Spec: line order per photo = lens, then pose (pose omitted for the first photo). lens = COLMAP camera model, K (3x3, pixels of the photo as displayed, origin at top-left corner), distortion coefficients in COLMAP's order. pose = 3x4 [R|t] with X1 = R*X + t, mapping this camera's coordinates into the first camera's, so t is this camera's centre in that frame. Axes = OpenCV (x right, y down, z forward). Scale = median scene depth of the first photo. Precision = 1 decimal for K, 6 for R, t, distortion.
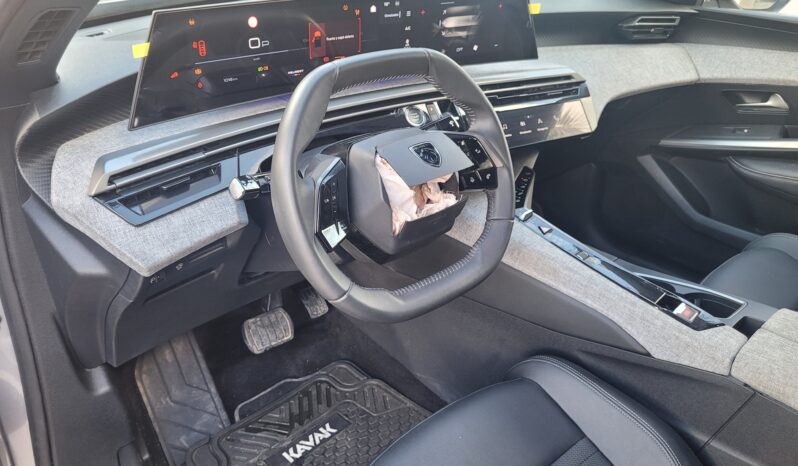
lens RADIAL K [[609.0, 0, 403.1], [0, 609.0, 233.4], [0, 0, 1]] dist [0.027270, -0.006821]
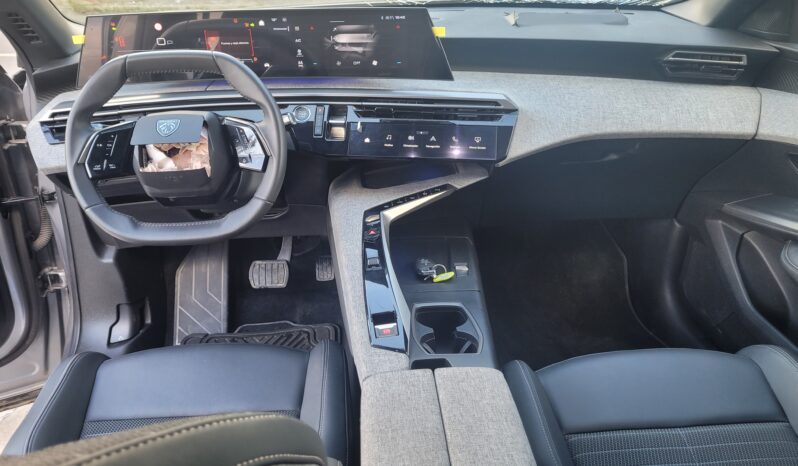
lens RADIAL K [[609.0, 0, 403.1], [0, 609.0, 233.4], [0, 0, 1]] dist [0.027270, -0.006821]
pose [[0.782754, 0.238595, -0.574777, 0.897544], [-0.255562, 0.965356, 0.052693, -0.076636], [0.567436, 0.105646, 0.816612, 0.153796]]
